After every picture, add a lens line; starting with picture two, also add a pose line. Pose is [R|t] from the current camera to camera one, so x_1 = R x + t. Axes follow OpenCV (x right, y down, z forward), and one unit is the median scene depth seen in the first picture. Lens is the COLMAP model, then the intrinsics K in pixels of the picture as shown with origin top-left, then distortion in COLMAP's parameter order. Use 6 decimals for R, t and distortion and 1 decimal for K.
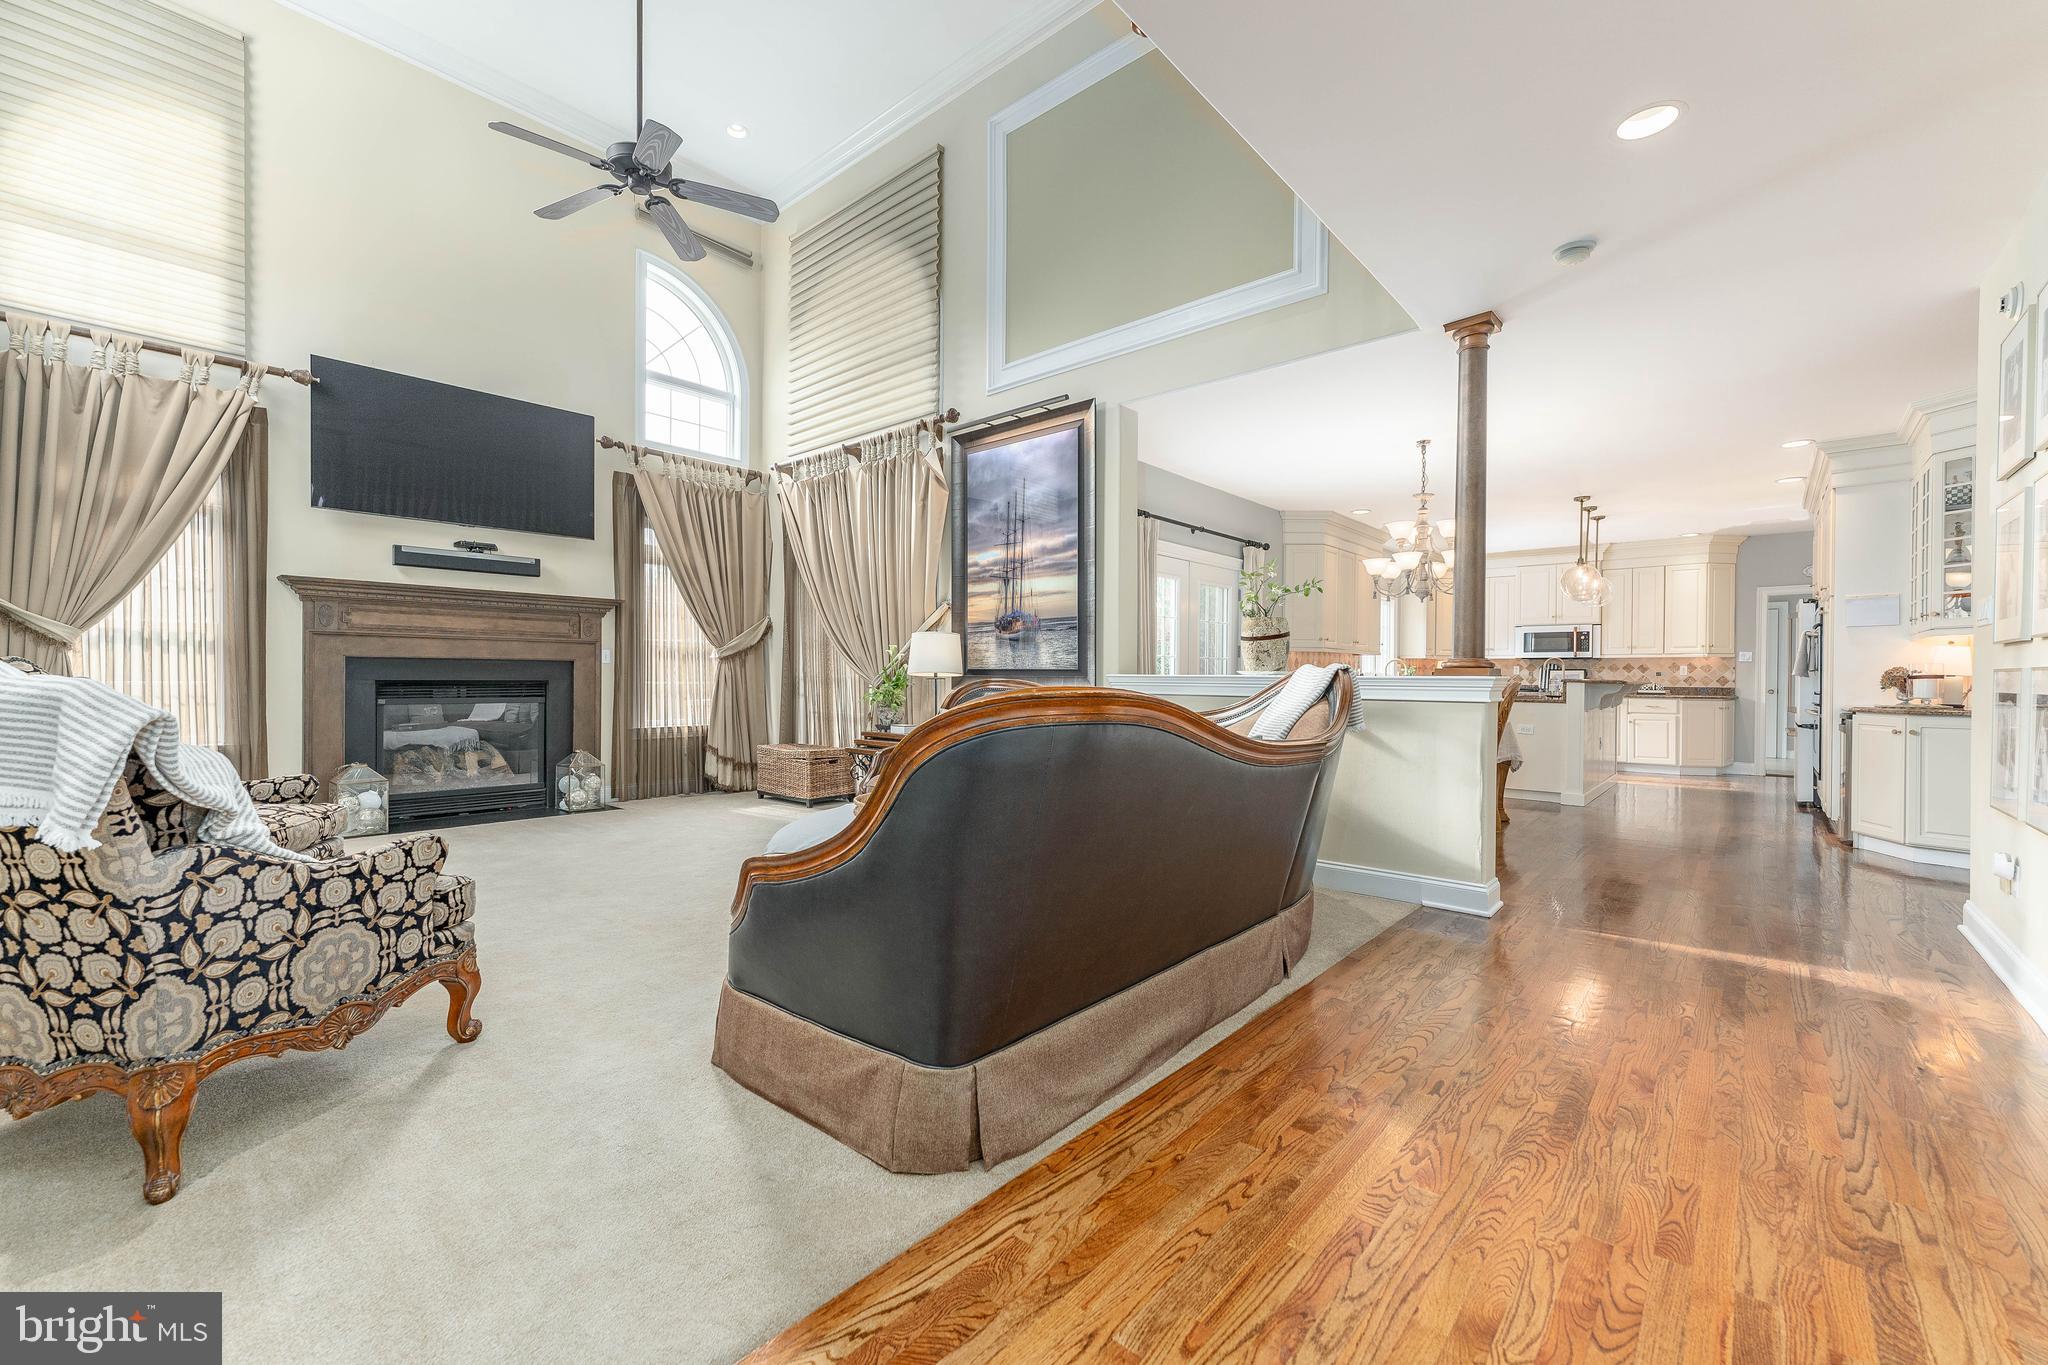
lens RADIAL K [[836.8, 0, 1035.9], [0, 836.8, 681.2], [0, 0, 1]] dist [0.002608, 0.000275]
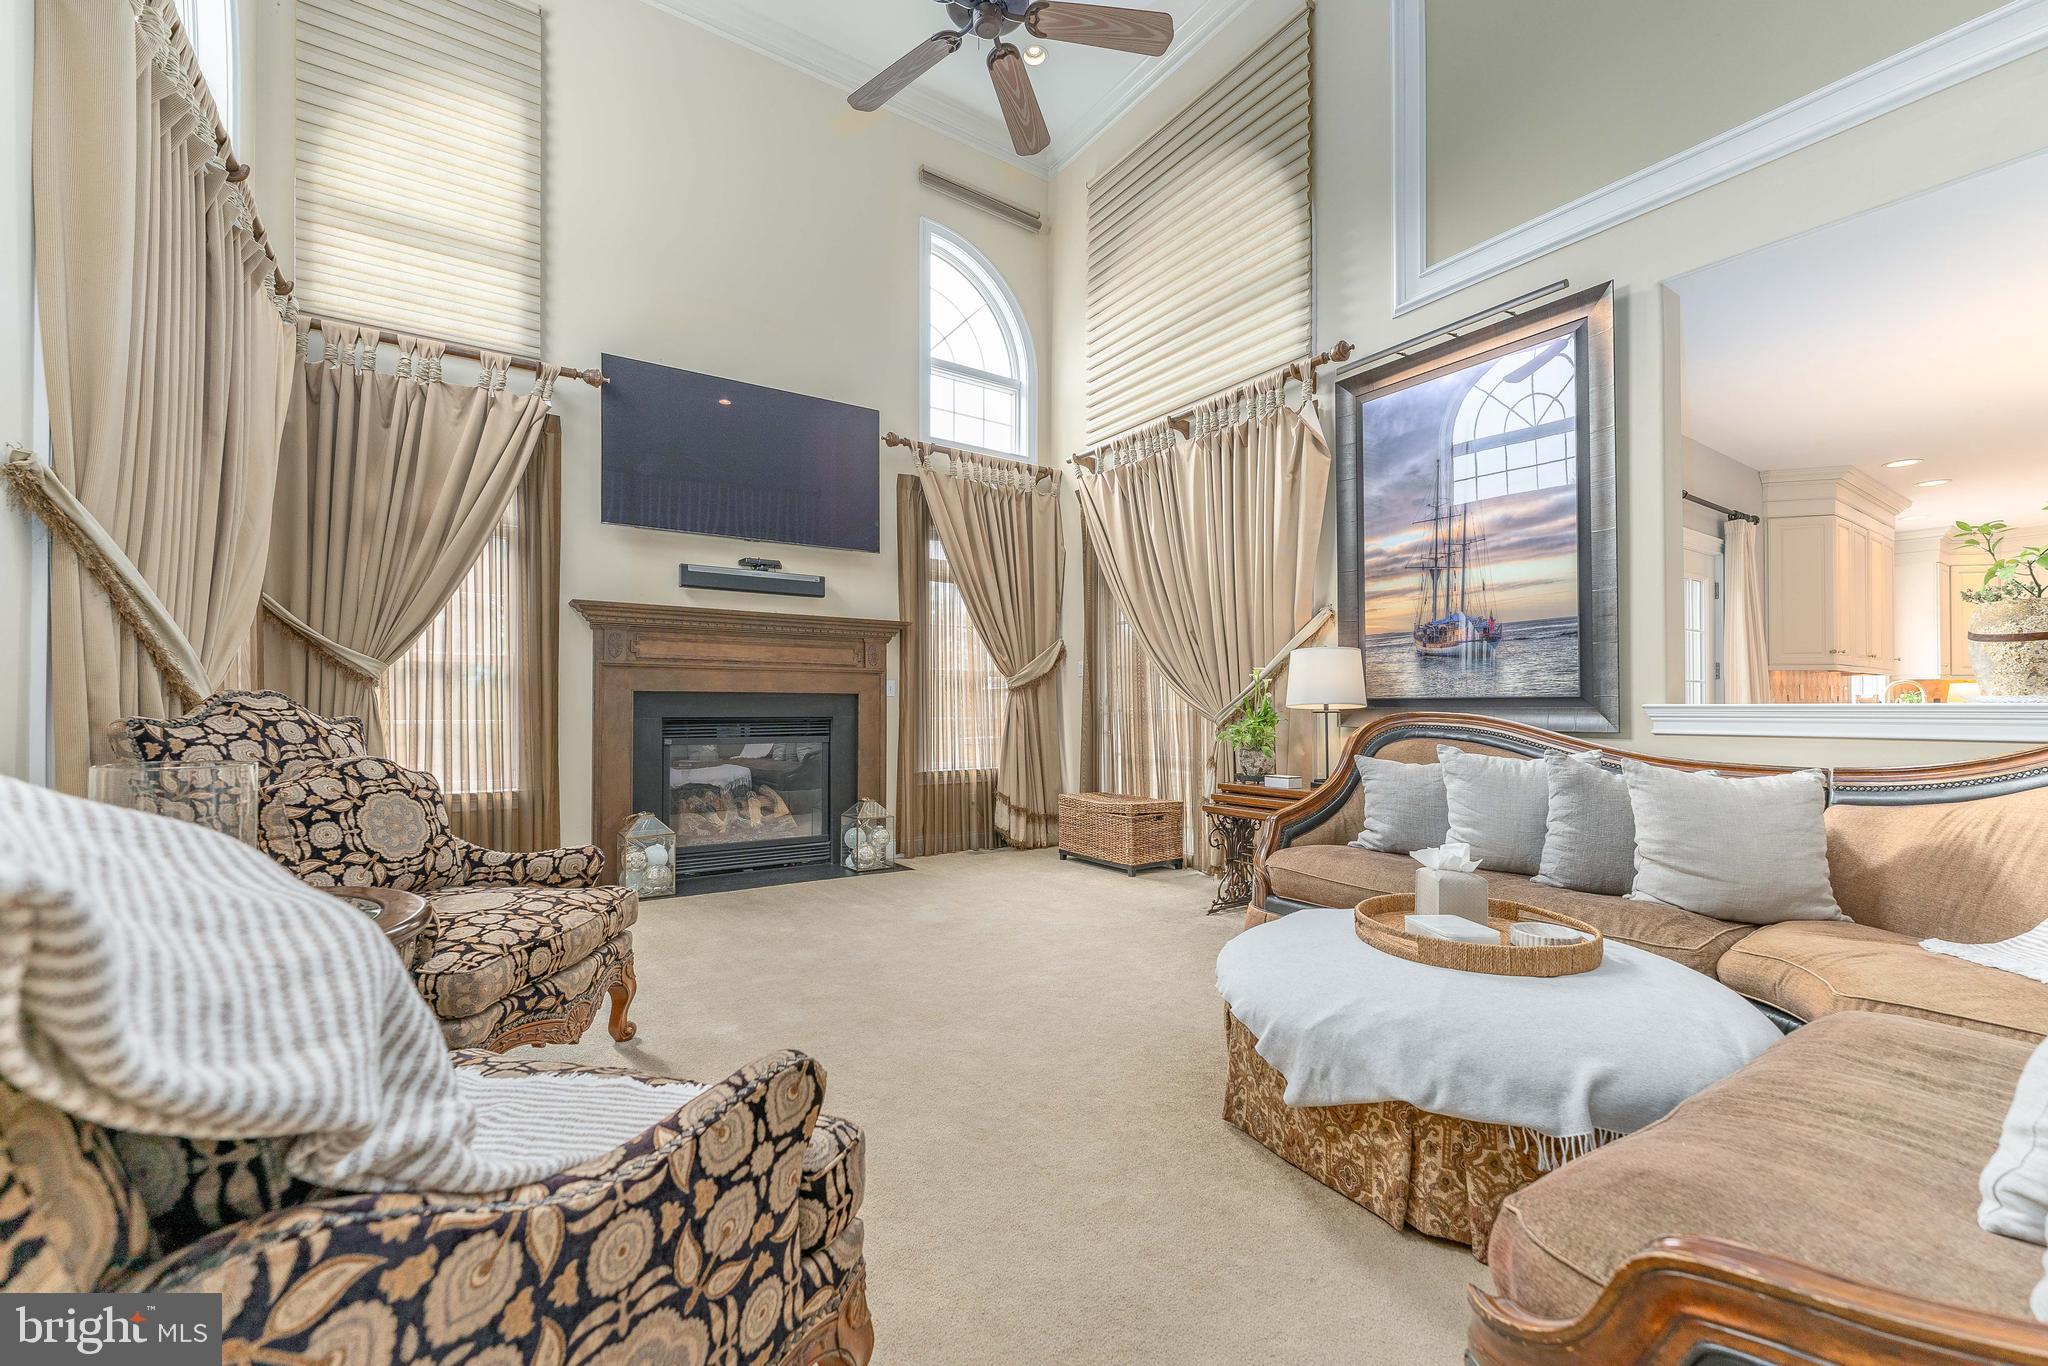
lens RADIAL K [[836.8, 0, 1024.0], [0, 836.8, 700.8], [0, 0, 1]] dist [0.002608, 0.000275]
pose [[0.968694, -0.009384, -0.248080, -0.202463], [0.005384, 0.999844, -0.016797, -0.002001], [0.248199, 0.014935, 0.968594, 0.243019]]
